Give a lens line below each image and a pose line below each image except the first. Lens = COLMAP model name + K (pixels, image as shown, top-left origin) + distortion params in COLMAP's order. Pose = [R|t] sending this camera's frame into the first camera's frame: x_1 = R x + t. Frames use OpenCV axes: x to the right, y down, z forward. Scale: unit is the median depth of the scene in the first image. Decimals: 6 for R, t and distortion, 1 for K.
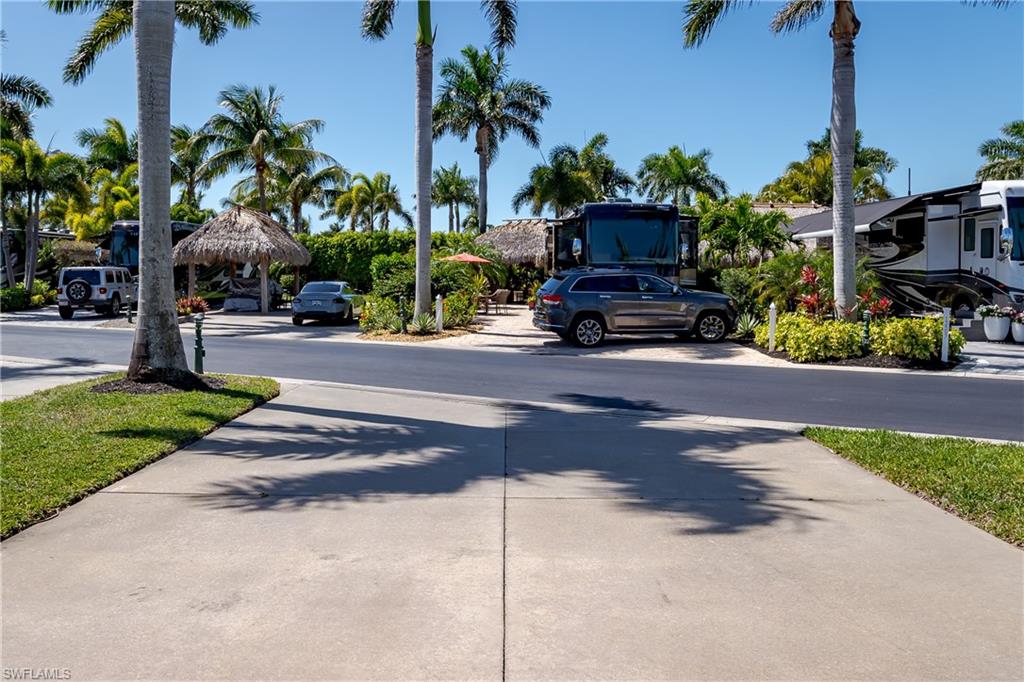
lens RADIAL K [[868.1, 0, 486.7], [0, 868.1, 284.0], [0, 0, 1]] dist [0.015548, 0.000113]
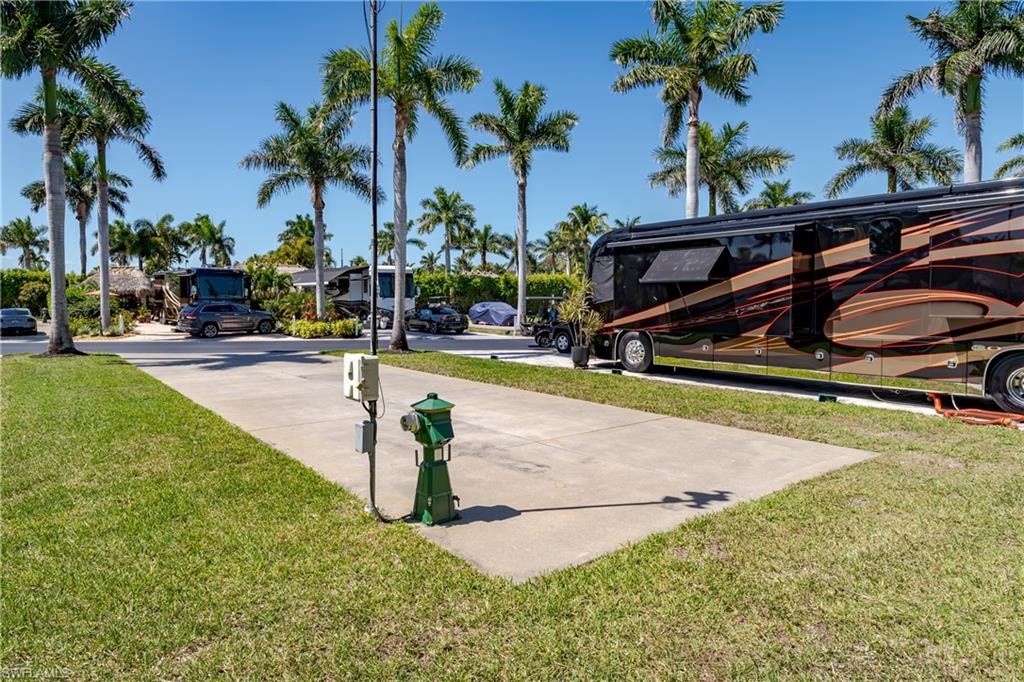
lens RADIAL K [[610.2, 0, 460.3], [0, 610.2, 319.3], [0, 0, 1]] dist [-0.002097, -0.000354]
pose [[0.799135, -0.025641, 0.600605, -0.219769], [0.009046, 0.999490, 0.030634, -0.011105], [-0.601084, -0.019048, 0.798959, -0.438340]]
